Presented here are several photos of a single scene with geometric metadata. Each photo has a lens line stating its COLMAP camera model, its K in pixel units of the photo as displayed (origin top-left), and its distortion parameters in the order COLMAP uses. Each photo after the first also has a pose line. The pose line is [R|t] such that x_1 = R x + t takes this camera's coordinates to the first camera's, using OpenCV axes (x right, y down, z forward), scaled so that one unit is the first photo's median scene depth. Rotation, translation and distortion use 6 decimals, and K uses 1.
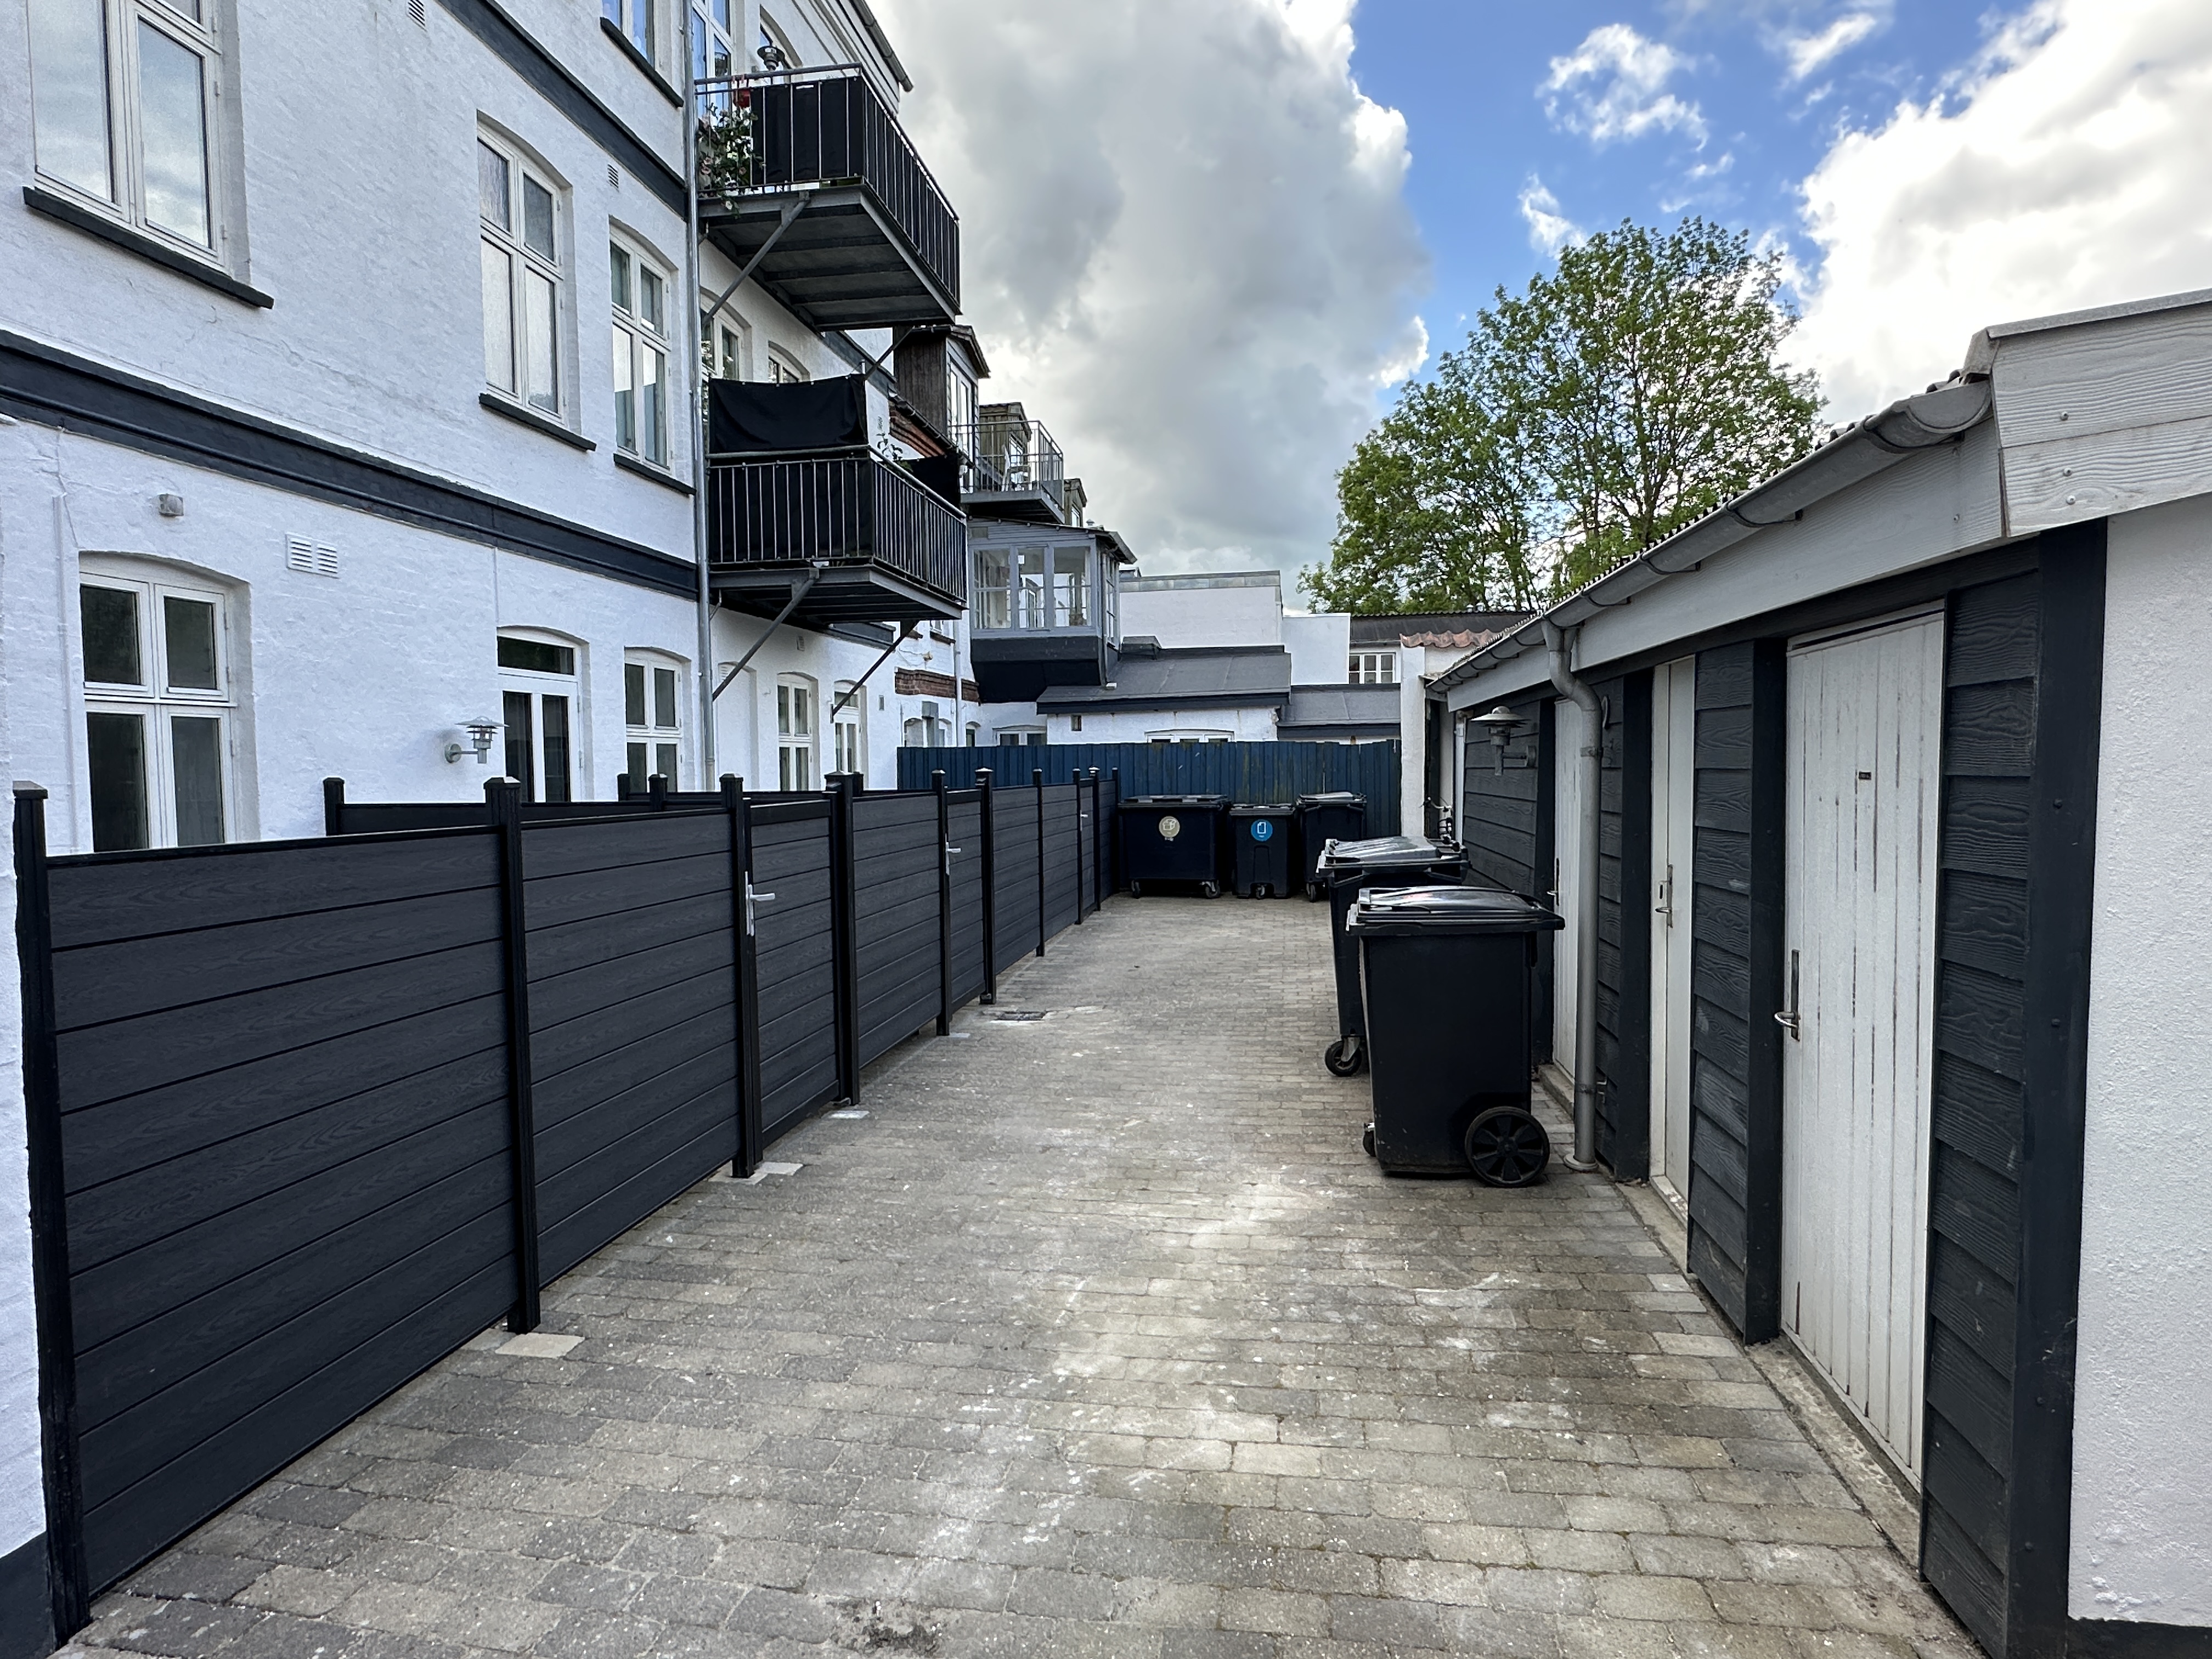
lens RADIAL K [[1221.0, 0, 1106.0], [0, 1221.0, 829.5], [0, 0, 1]] dist [0.001224, -0.000143]
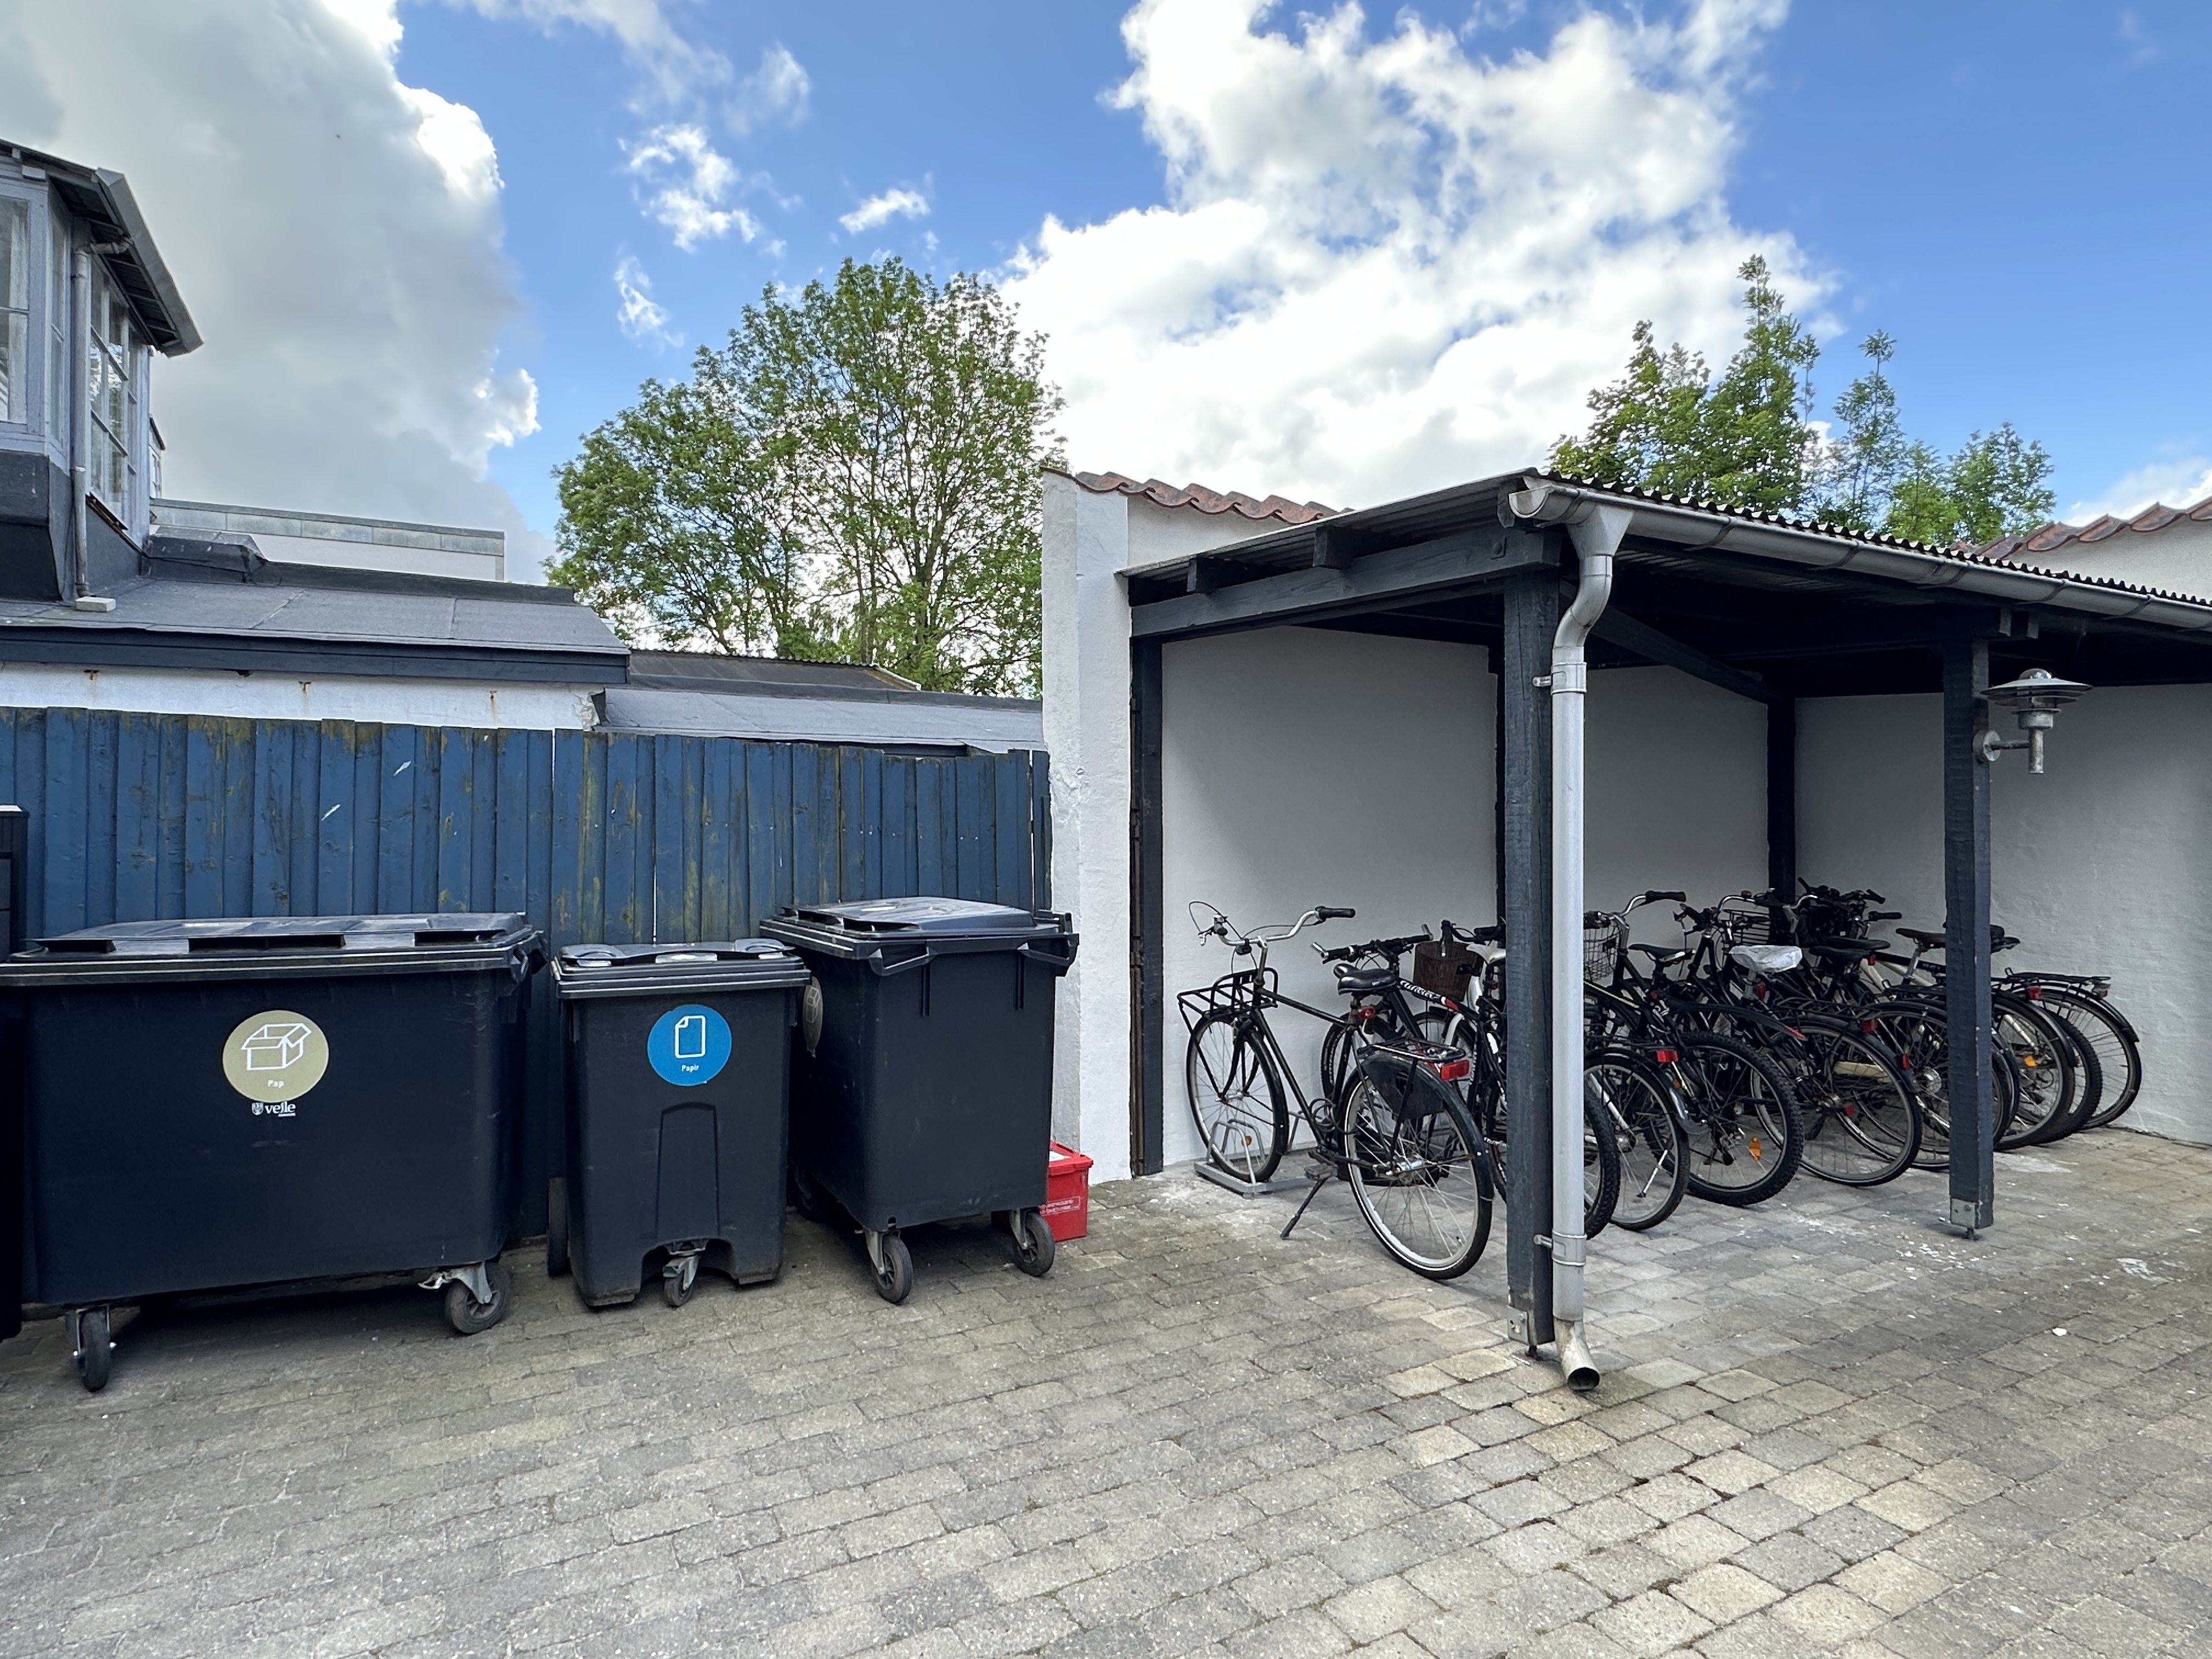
lens RADIAL K [[1221.0, 0, 1106.0], [0, 1221.0, 829.5], [0, 0, 1]] dist [0.001224, -0.000143]
pose [[0.800145, 0.021203, 0.599431, 0.026941], [0.022991, 0.997556, -0.065975, -0.018656], [-0.599365, 0.066571, 0.797703, 0.506835]]
